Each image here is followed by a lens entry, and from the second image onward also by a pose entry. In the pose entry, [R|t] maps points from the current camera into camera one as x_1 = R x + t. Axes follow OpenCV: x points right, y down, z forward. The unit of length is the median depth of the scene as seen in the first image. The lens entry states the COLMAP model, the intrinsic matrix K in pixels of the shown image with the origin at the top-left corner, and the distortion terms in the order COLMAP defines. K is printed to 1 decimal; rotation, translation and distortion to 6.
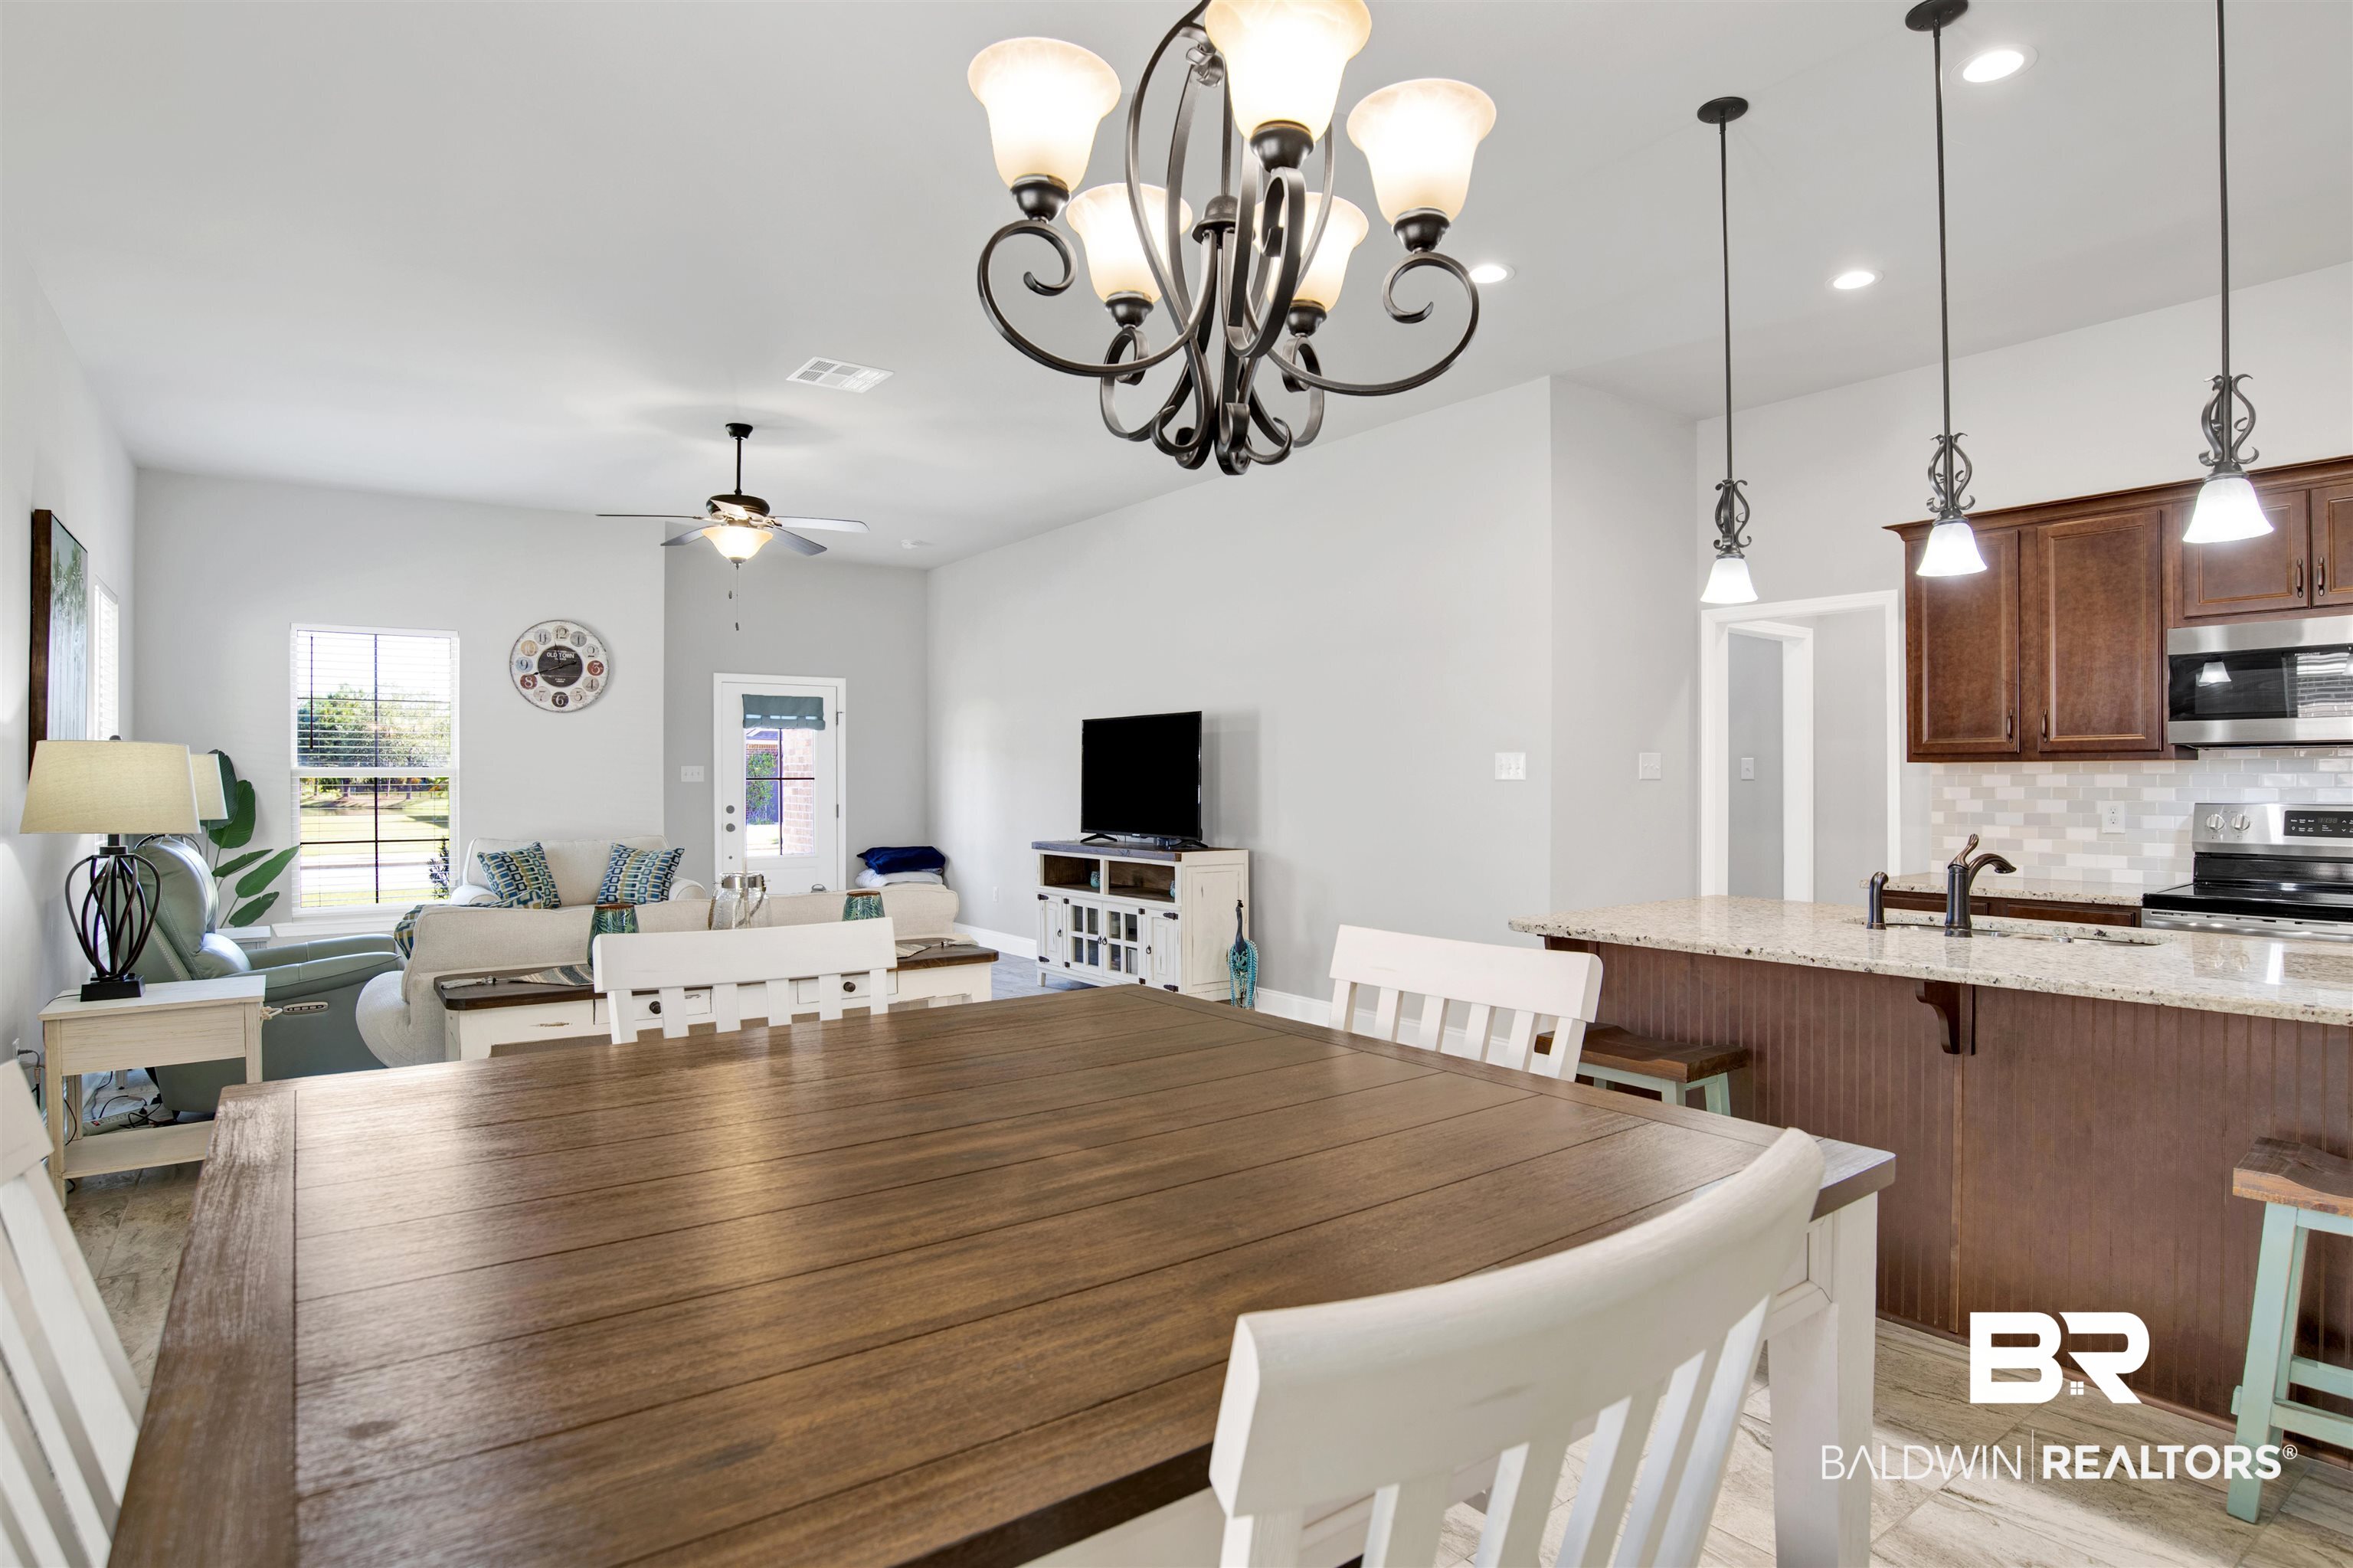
lens RADIAL K [[1229.9, 0, 1176.5], [0, 1229.9, 784.0], [0, 0, 1]] dist [-0.087743, 0.024626]
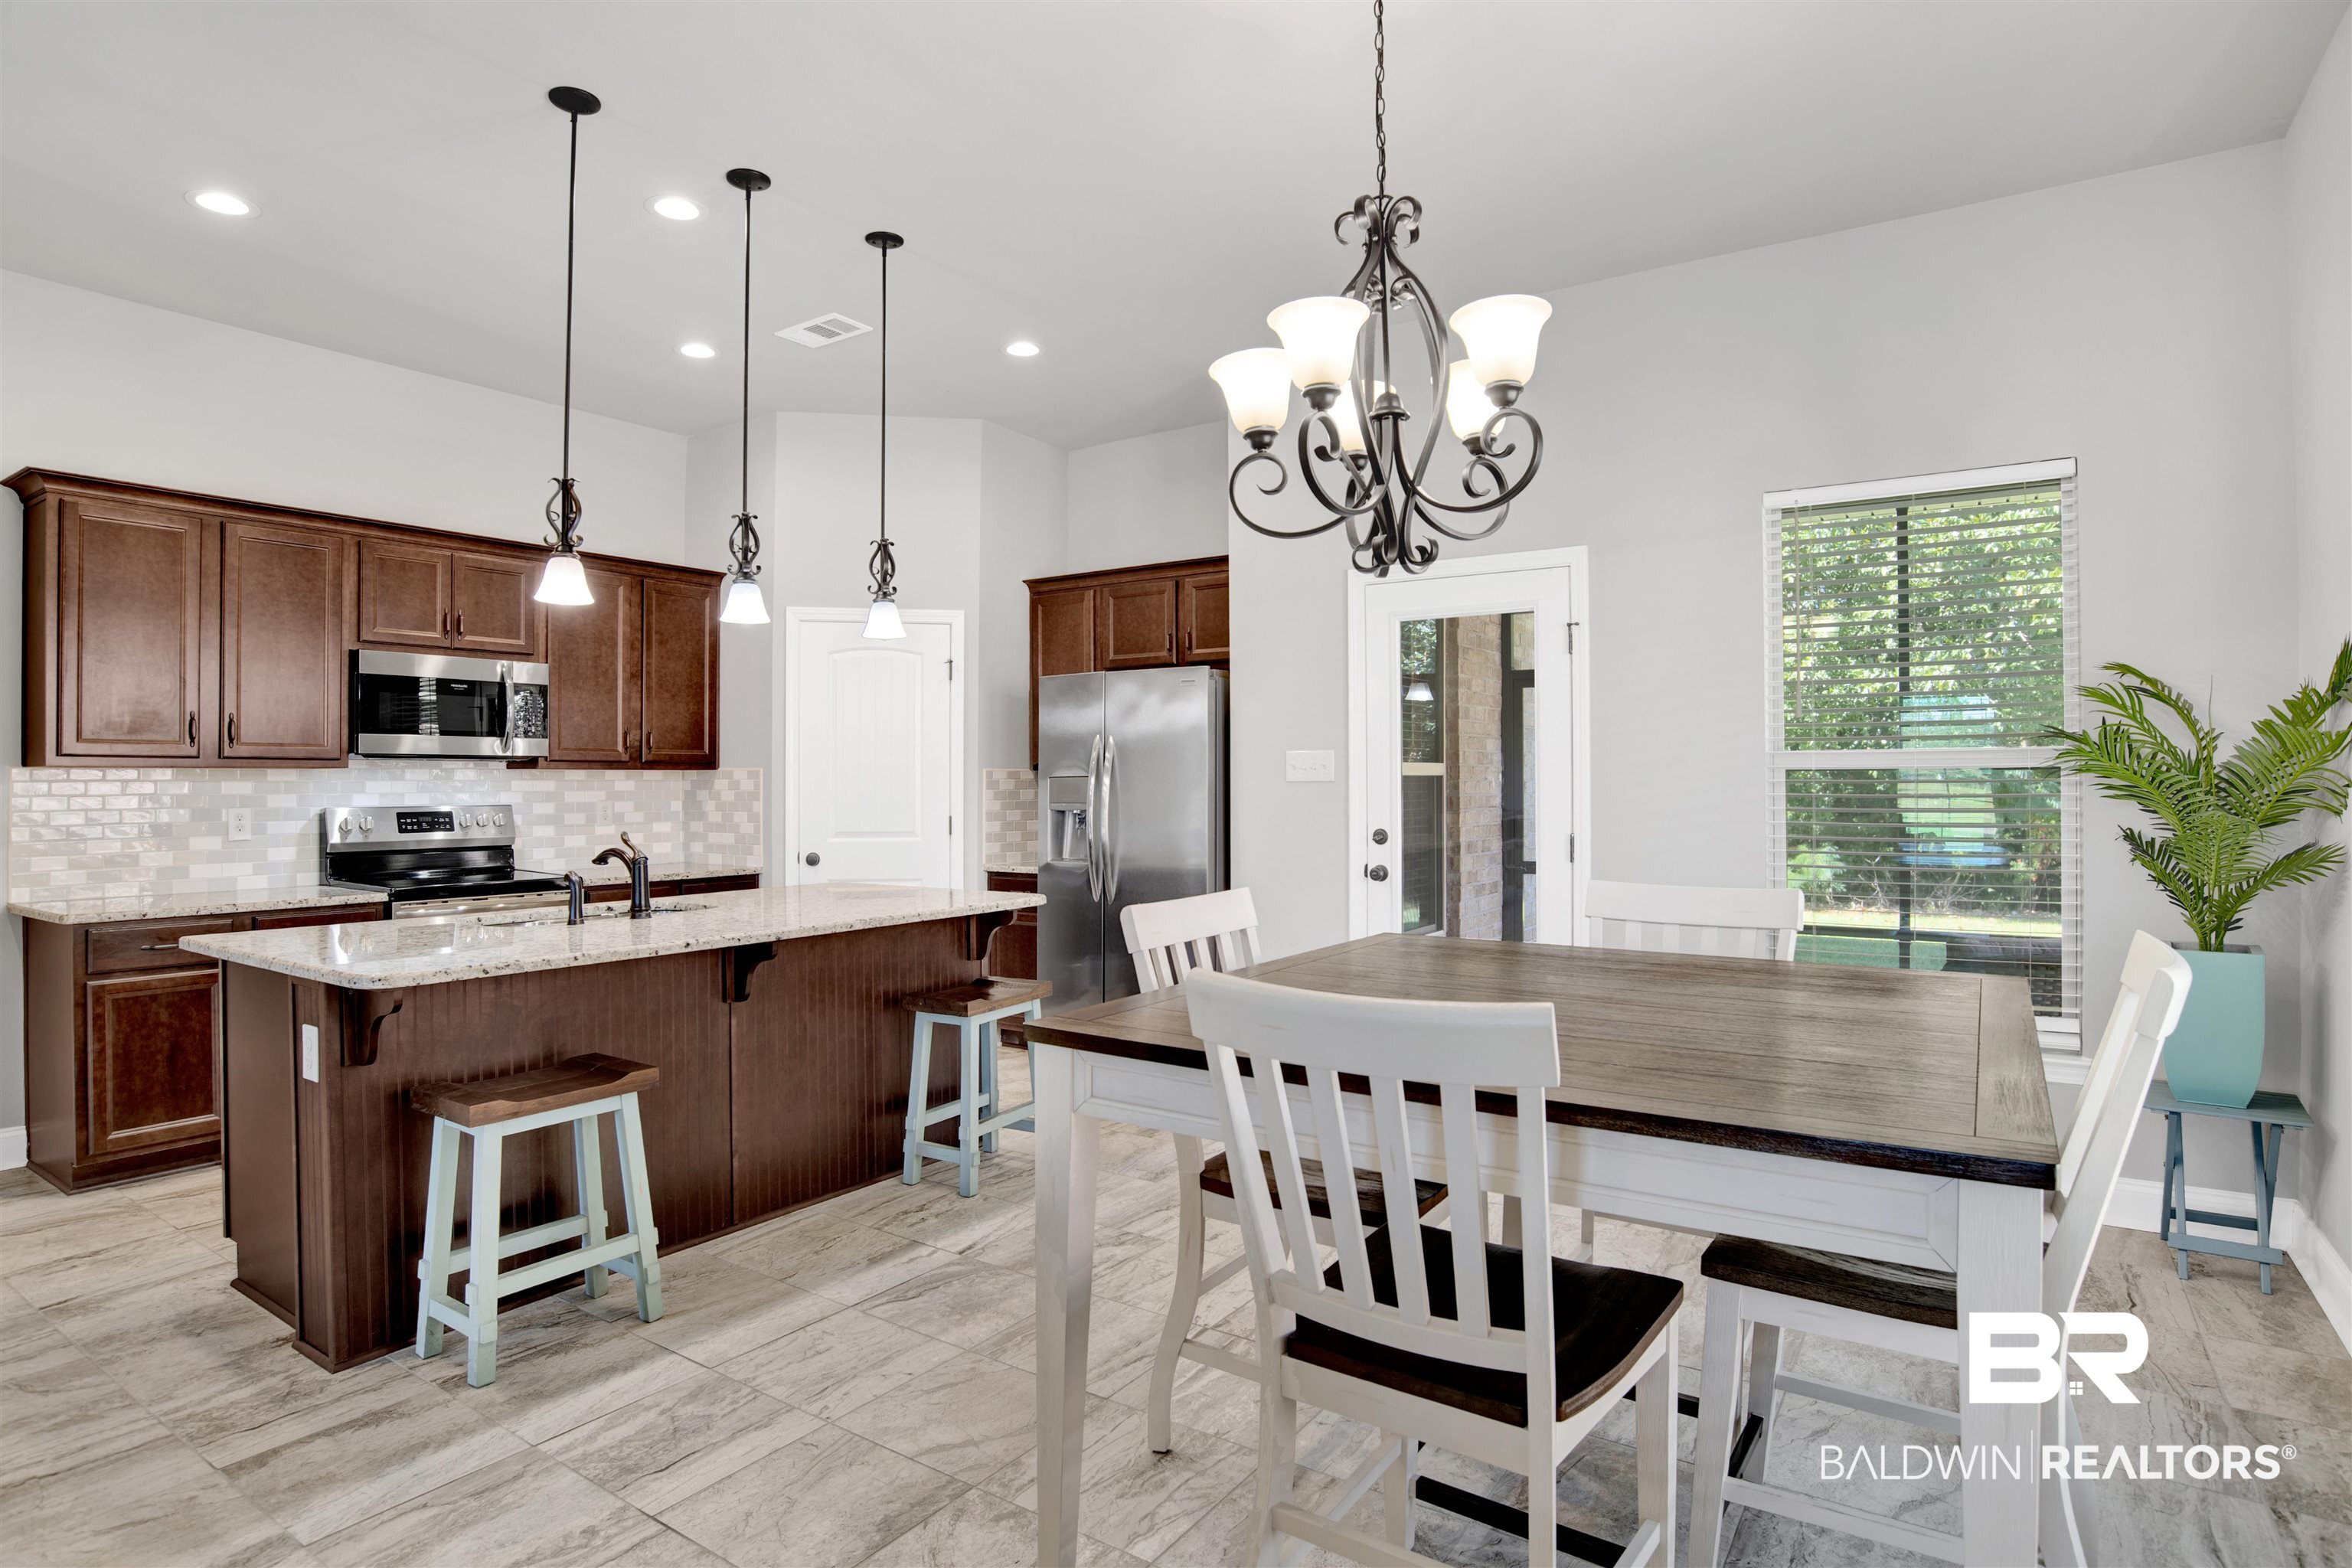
lens RADIAL K [[1255.5, 0, 1165.4], [0, 1255.5, 787.7], [0, 0, 1]] dist [-0.072314, 0.026224]
pose [[-0.339548, -0.001519, 0.940588, -0.450590], [0.007496, 0.999963, 0.004321, -0.001725], [-0.940559, 0.008518, -0.339524, 0.619528]]
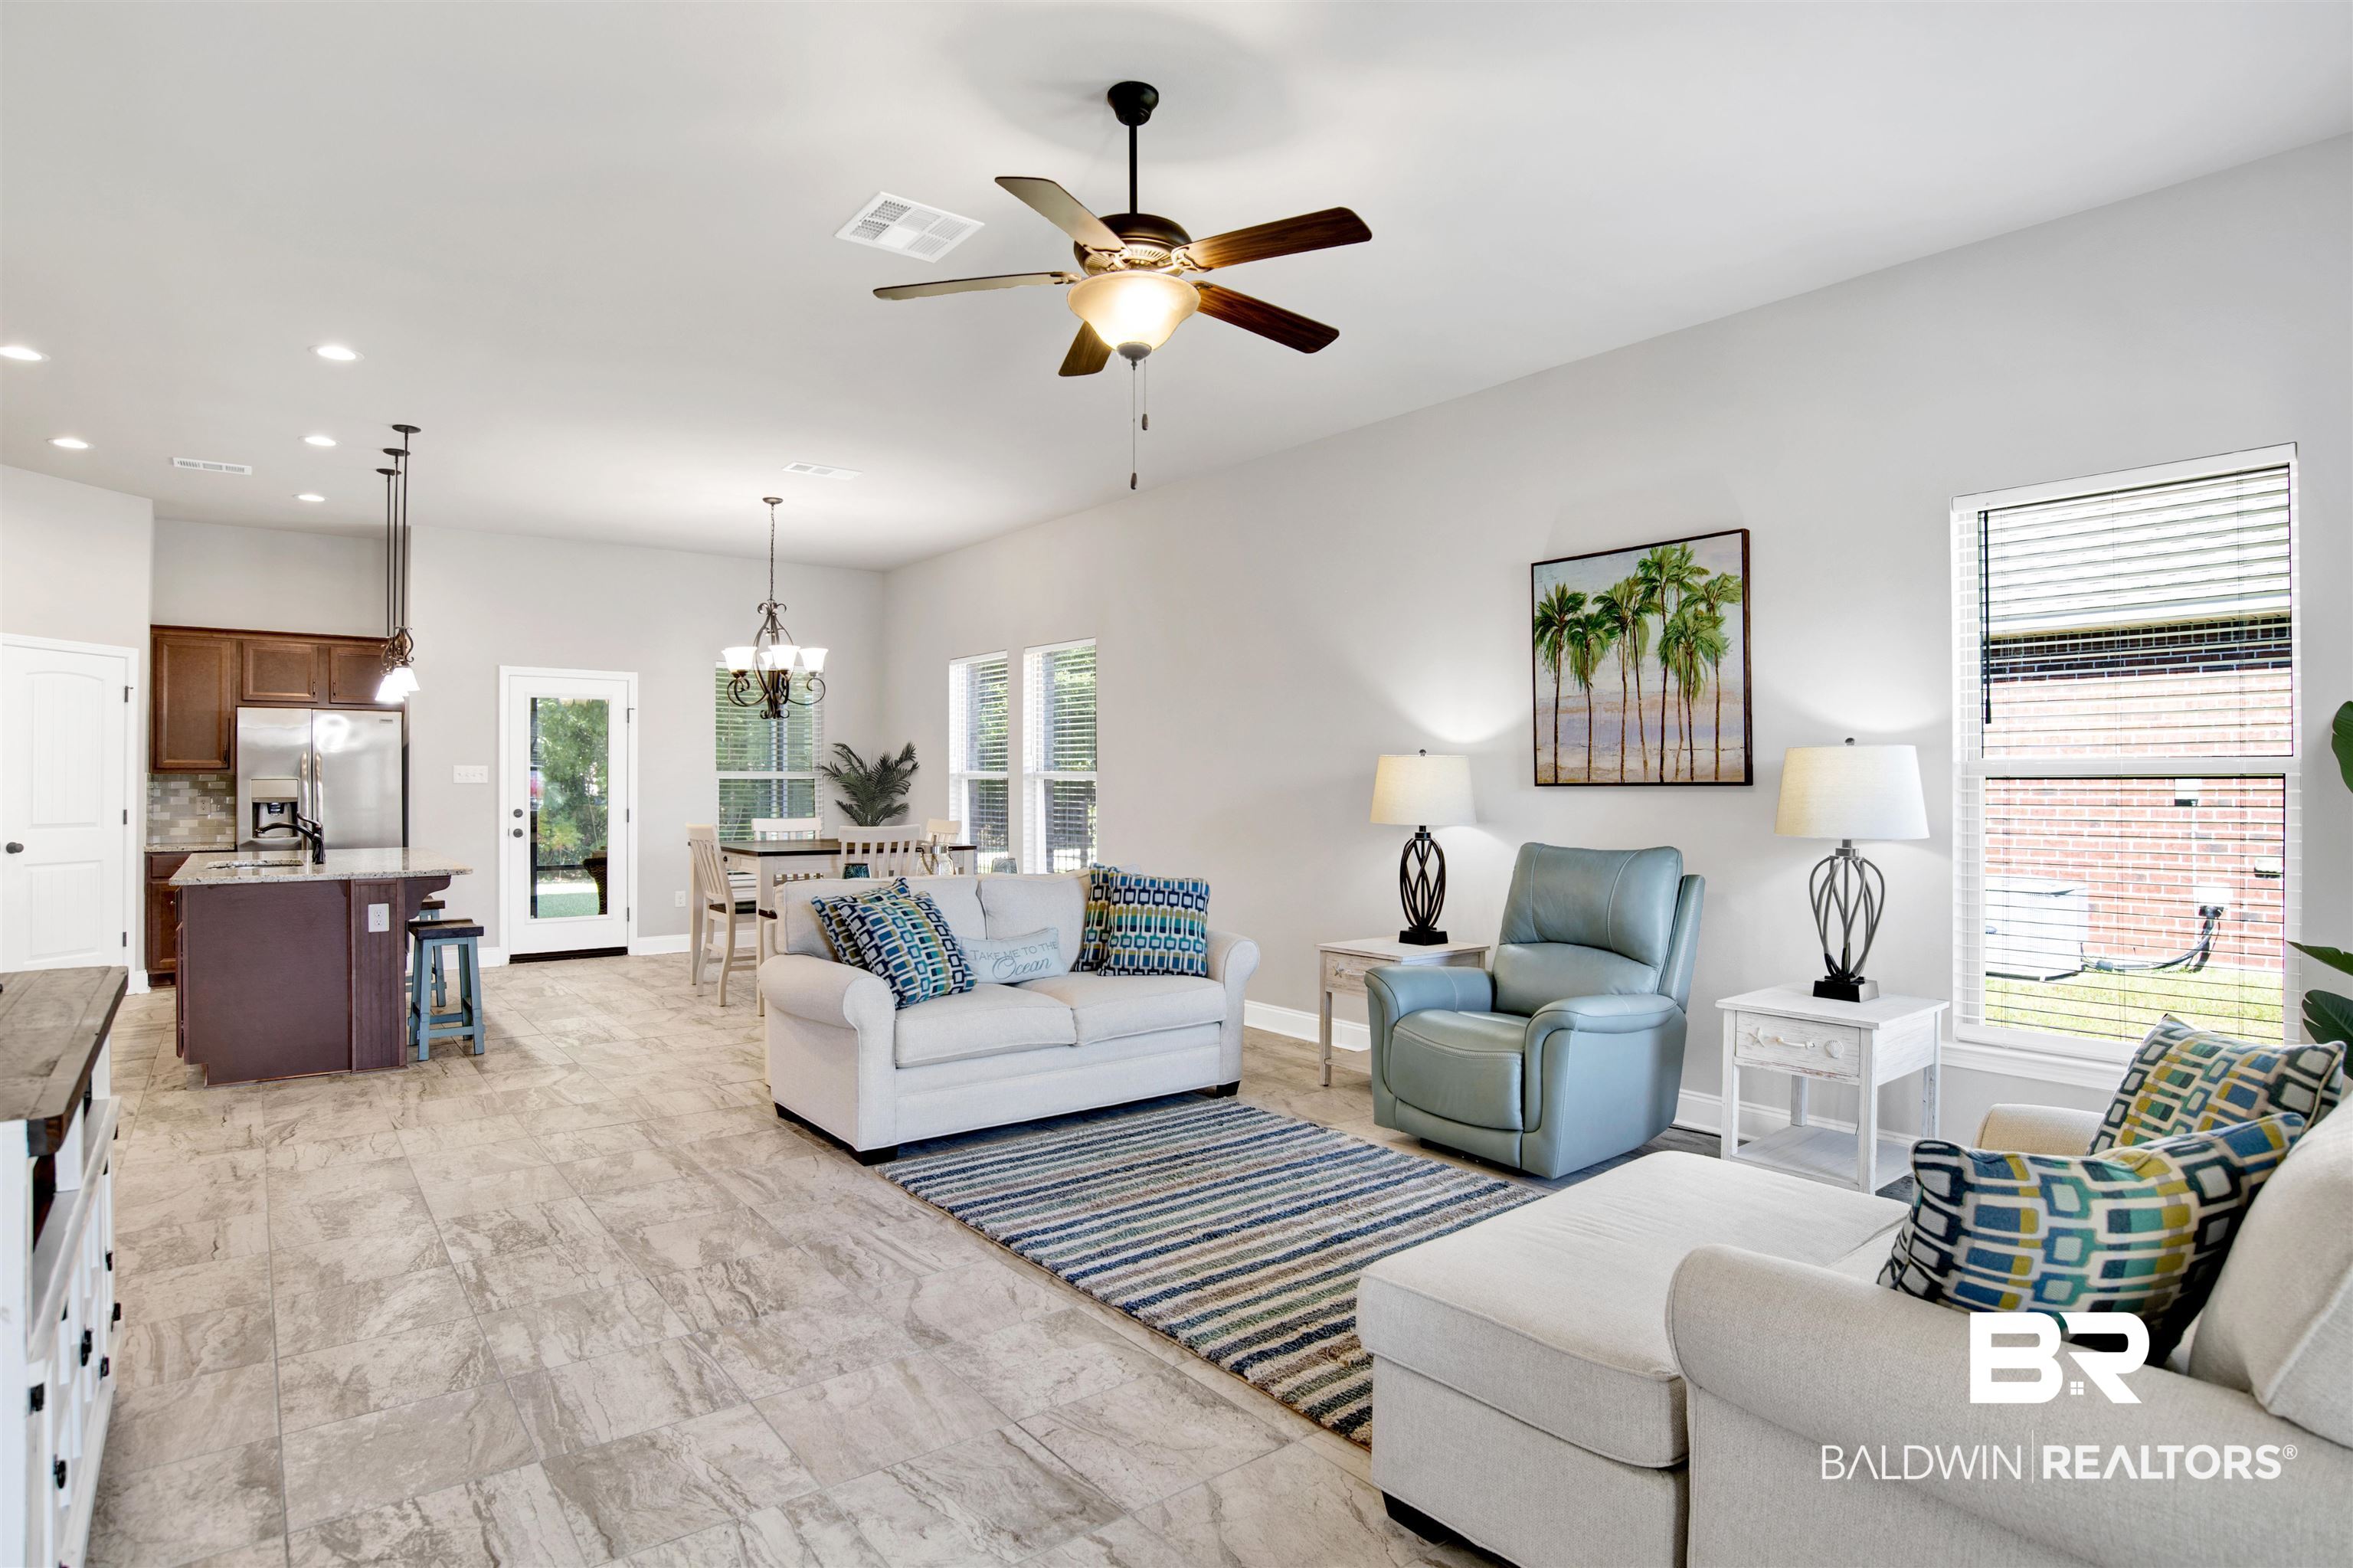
lens RADIAL K [[1253.1, 0, 1210.6], [0, 1253.1, 778.3], [0, 0, 1]] dist [-0.048129, 0.000977]
pose [[-0.998893, 0.002266, -0.046985, -0.505592], [0.002256, 0.999997, 0.000263, -0.006680], [0.046985, 0.000157, -0.998896, 2.102332]]
